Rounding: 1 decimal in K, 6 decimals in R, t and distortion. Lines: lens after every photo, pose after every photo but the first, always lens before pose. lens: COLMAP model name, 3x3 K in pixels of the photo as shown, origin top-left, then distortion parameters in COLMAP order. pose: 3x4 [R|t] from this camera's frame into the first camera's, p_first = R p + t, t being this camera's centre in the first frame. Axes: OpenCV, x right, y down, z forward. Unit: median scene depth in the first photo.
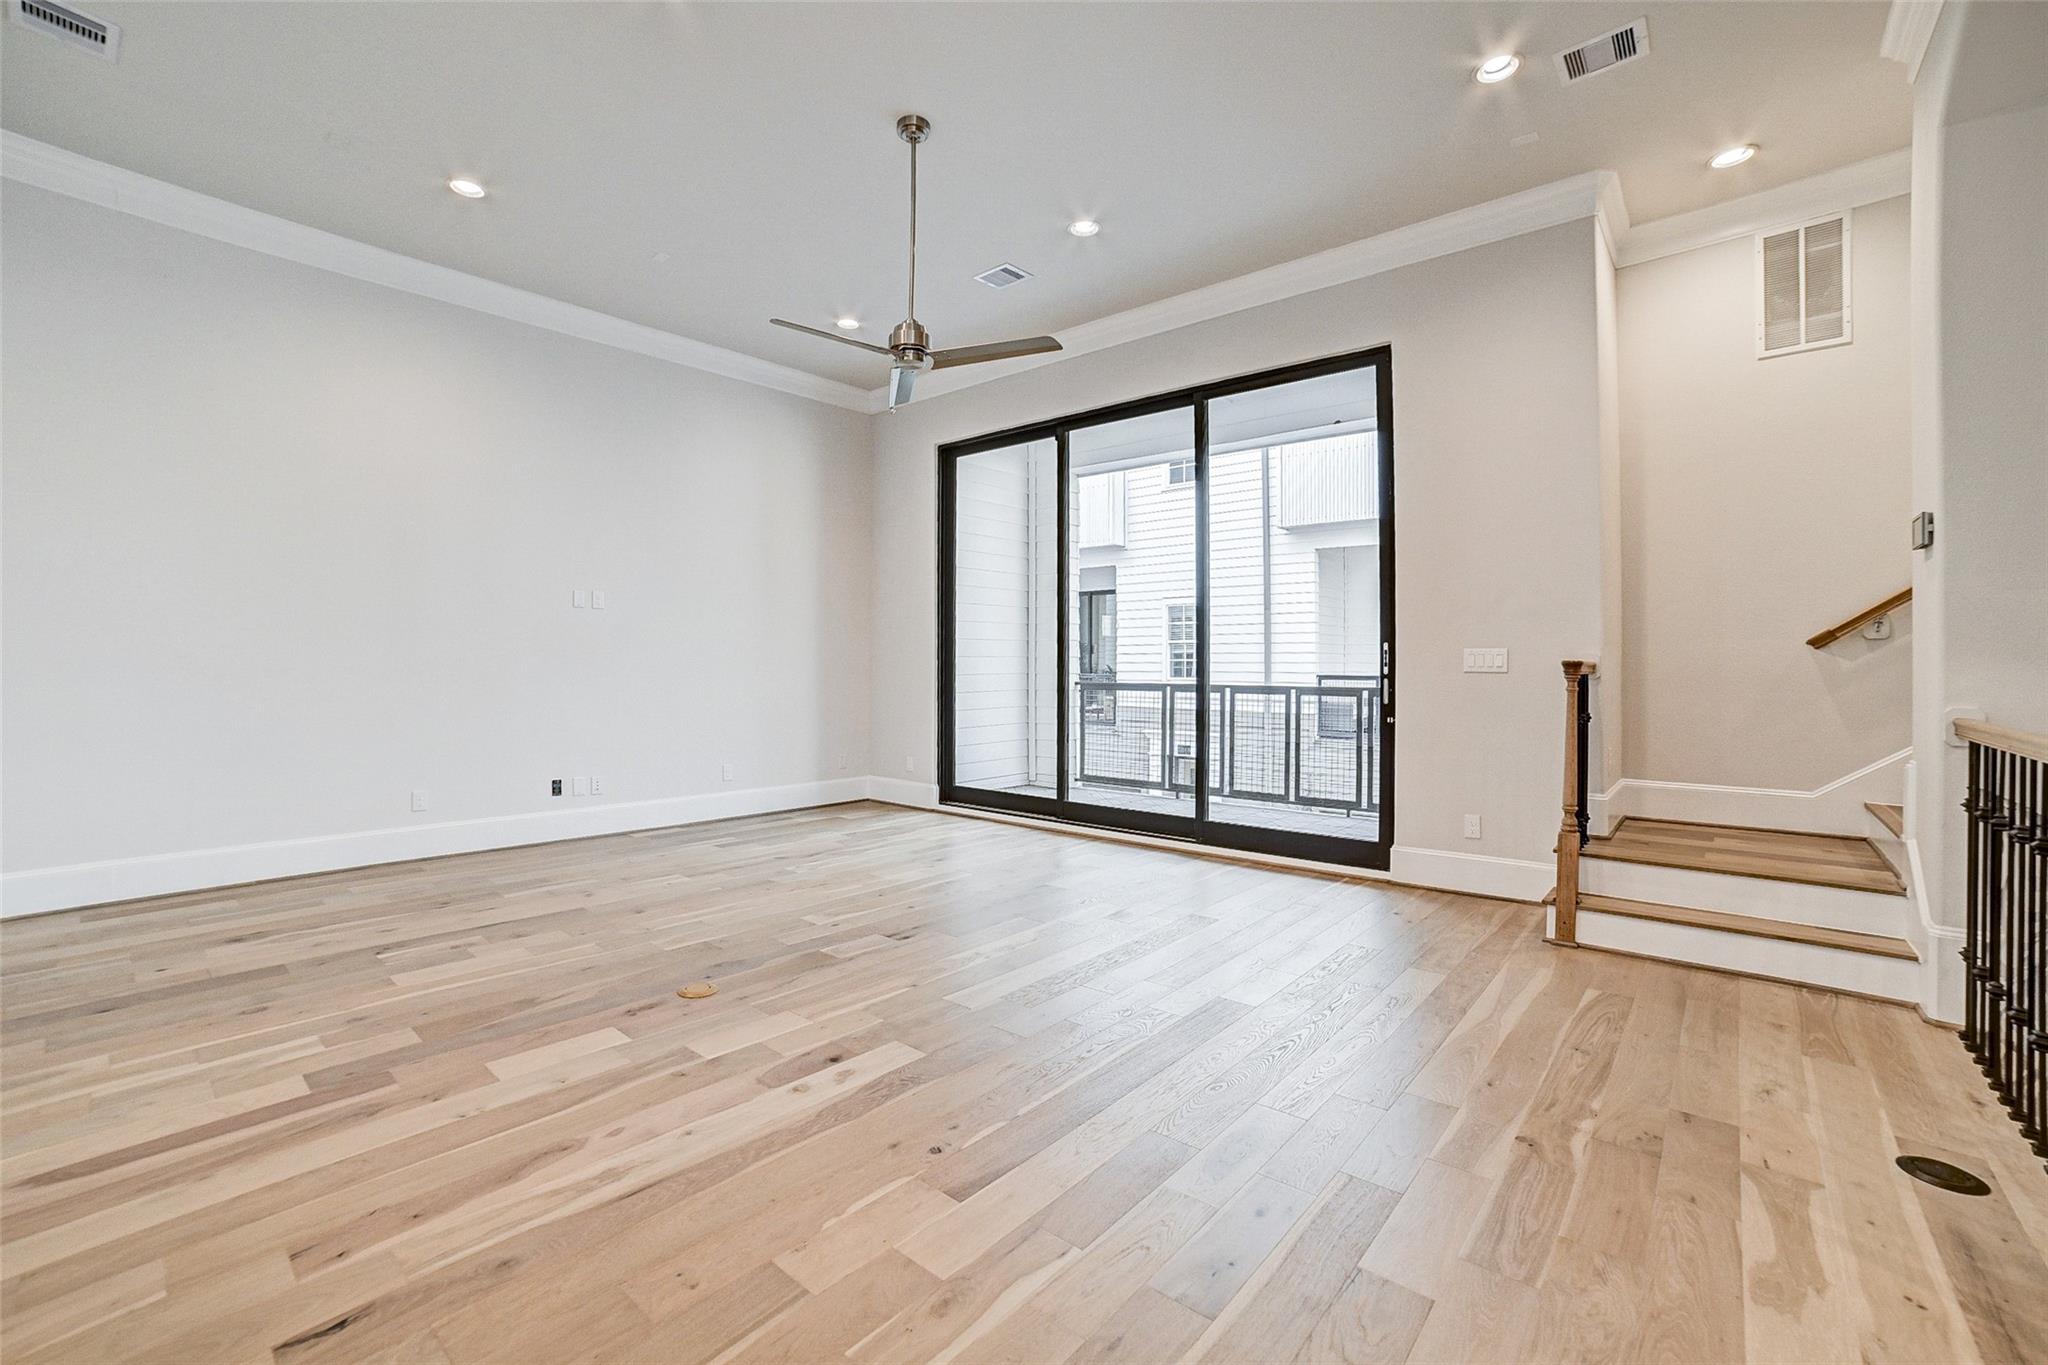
lens RADIAL K [[860.5, 0, 1002.5], [0, 860.5, 674.7], [0, 0, 1]] dist [-0.089704, 0.032847]
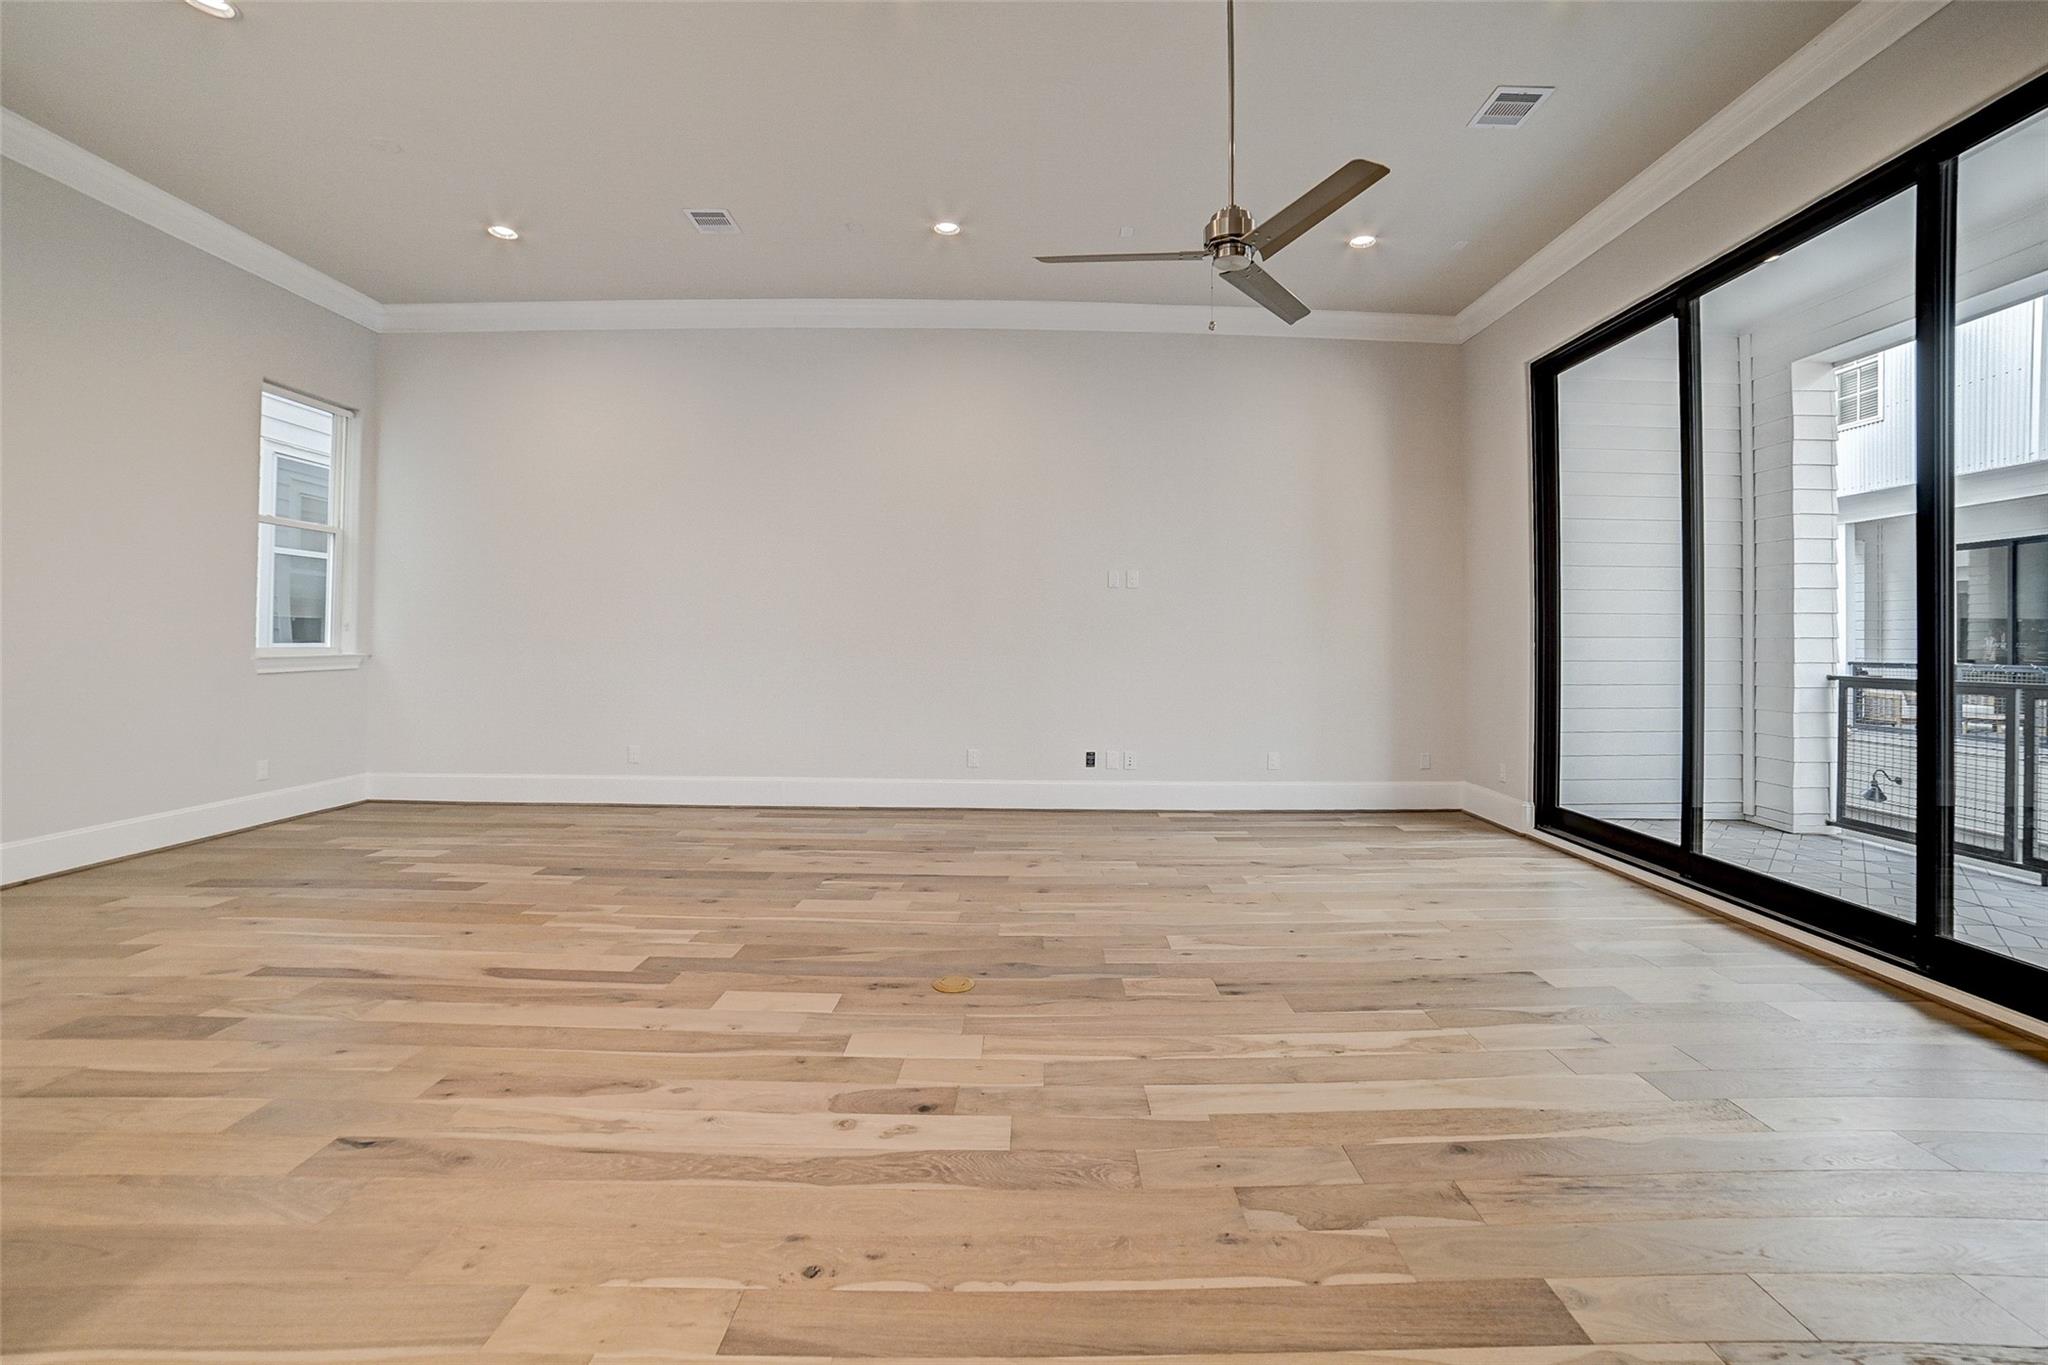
lens RADIAL K [[856.0, 0, 1062.1], [0, 856.0, 629.8], [0, 0, 1]] dist [-0.081759, 0.025124]
pose [[0.683215, -0.007468, -0.730179, 0.393308], [-0.016163, 0.999548, -0.025346, -0.000876], [0.730039, 0.029118, 0.682785, 0.405285]]
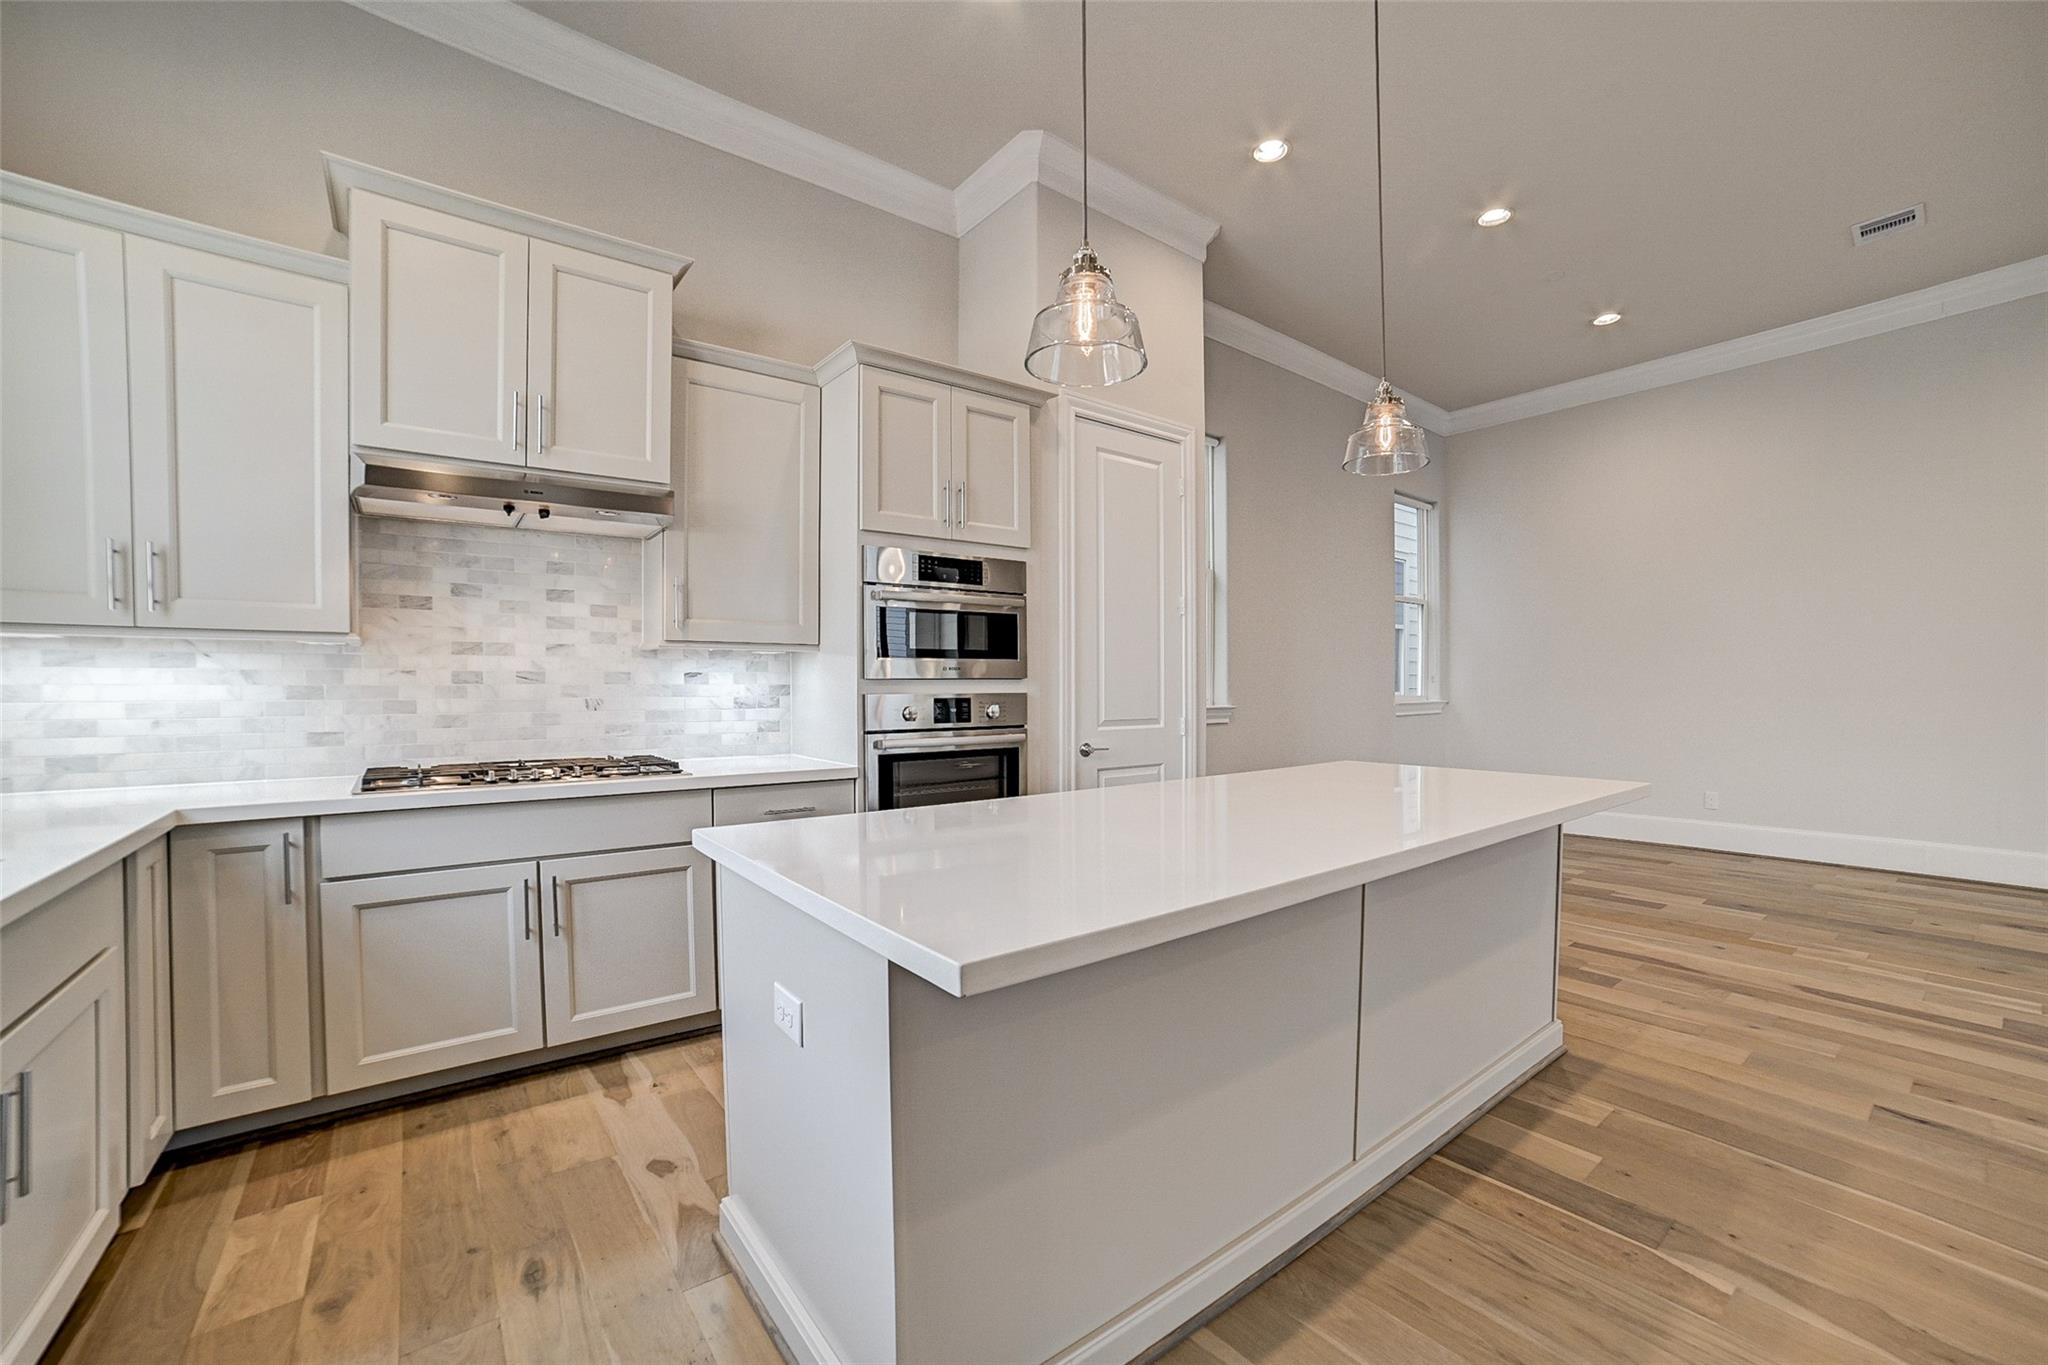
lens RADIAL K [[831.3, 0, 1023.6], [0, 831.3, 702.4], [0, 0, 1]] dist [-0.093144, 0.031548]
pose [[-0.197254, 0.017270, -0.980200, 0.410596], [-0.007895, 0.999784, 0.019204, 0.002785], [0.980321, 0.011527, -0.197075, -0.164503]]
